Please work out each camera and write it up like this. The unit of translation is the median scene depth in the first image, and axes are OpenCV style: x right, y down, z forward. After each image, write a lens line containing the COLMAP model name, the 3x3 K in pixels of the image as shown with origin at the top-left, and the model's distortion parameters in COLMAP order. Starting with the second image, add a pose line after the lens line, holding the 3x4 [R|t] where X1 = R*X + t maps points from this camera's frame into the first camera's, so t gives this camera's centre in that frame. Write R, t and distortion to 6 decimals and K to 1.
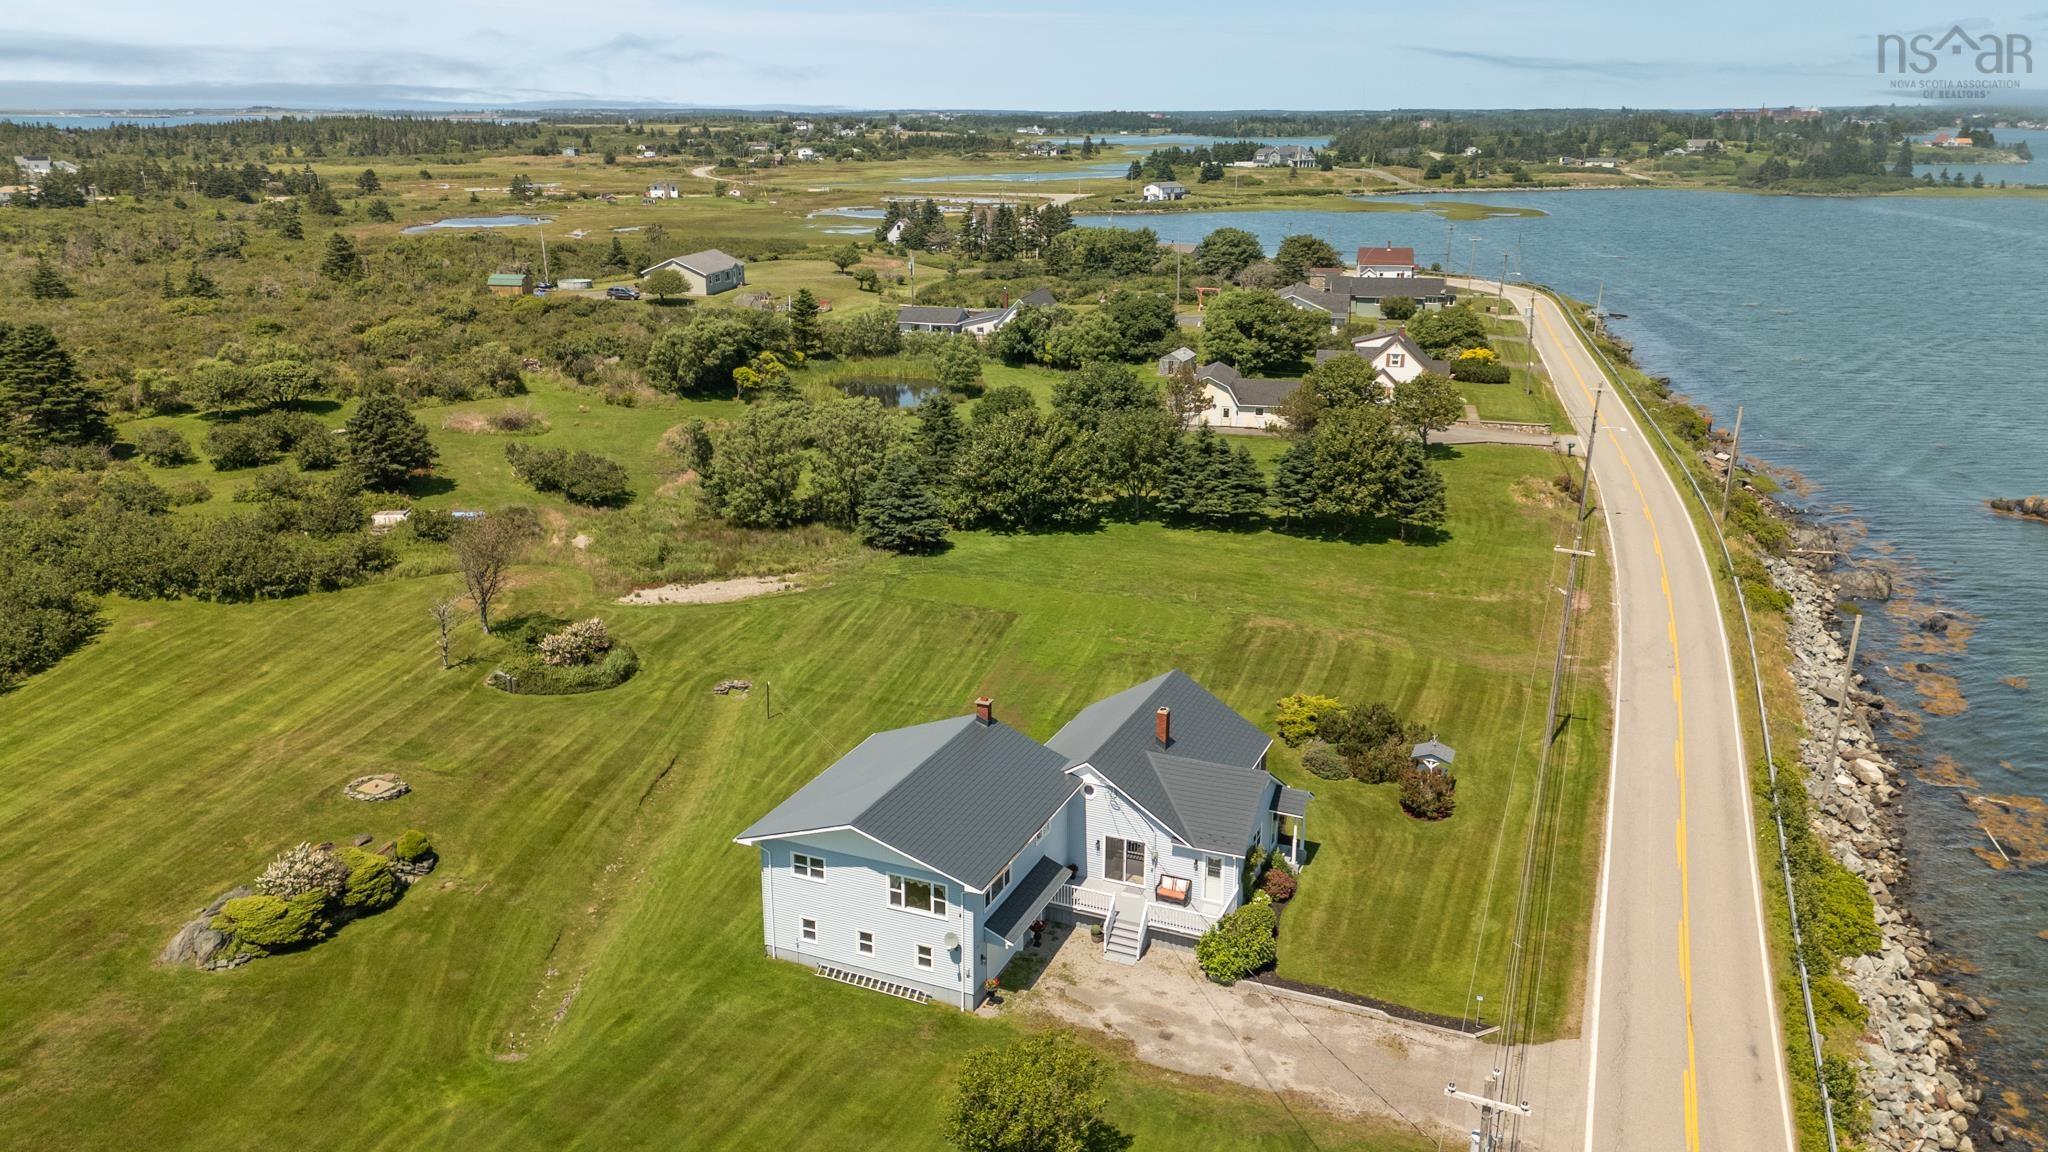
lens RADIAL K [[1514.3, 0, 1026.1], [0, 1514.3, 572.2], [0, 0, 1]] dist [0.070731, -0.033790]
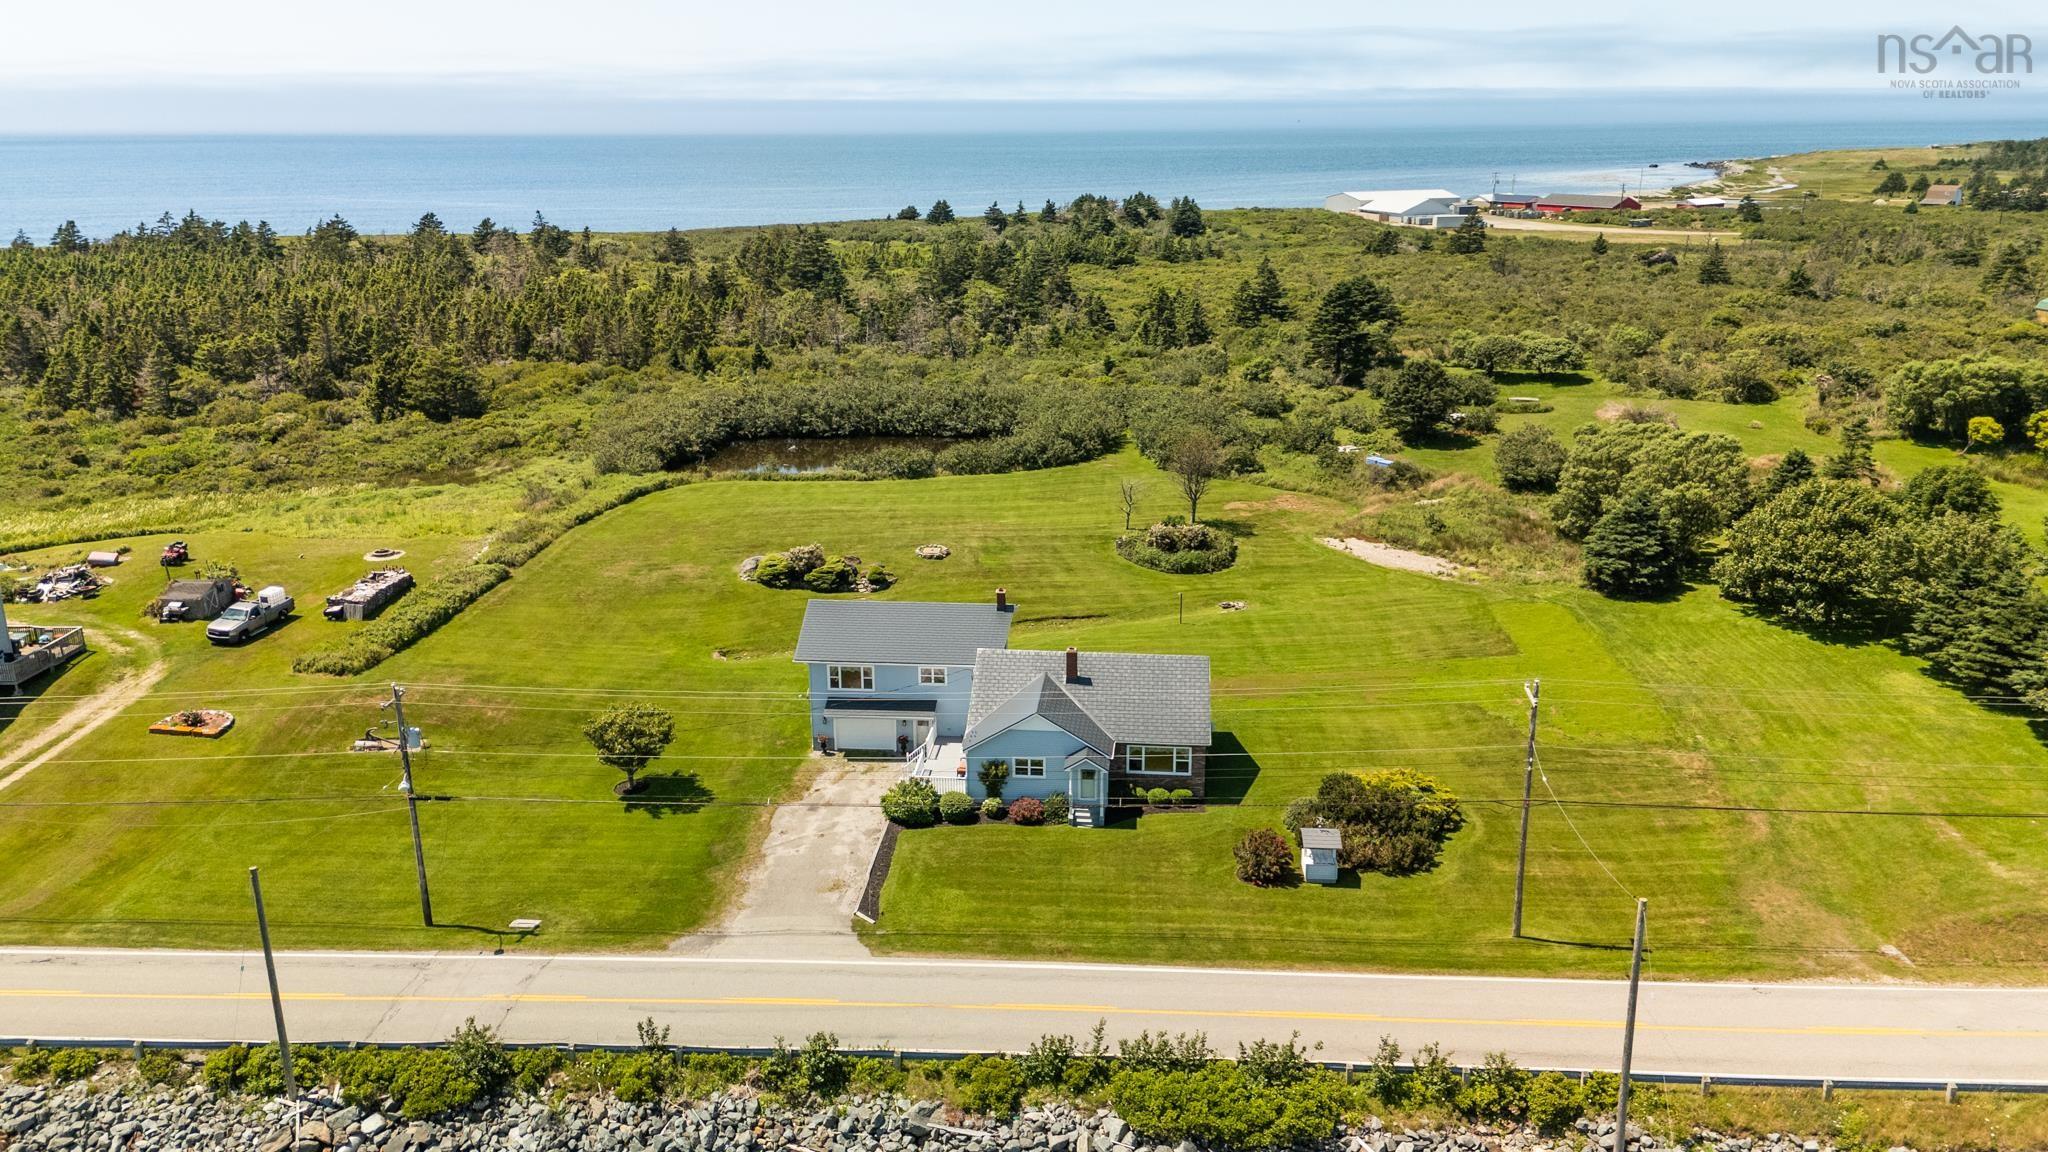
lens RADIAL K [[1514.3, 0, 1031.2], [0, 1514.3, 591.7], [0, 0, 1]] dist [0.070731, -0.033790]
pose [[0.307841, 0.280067, -0.909284, 0.791330], [-0.271017, 0.941914, 0.198364, -0.121379], [0.912022, 0.185366, 0.365862, 0.377836]]
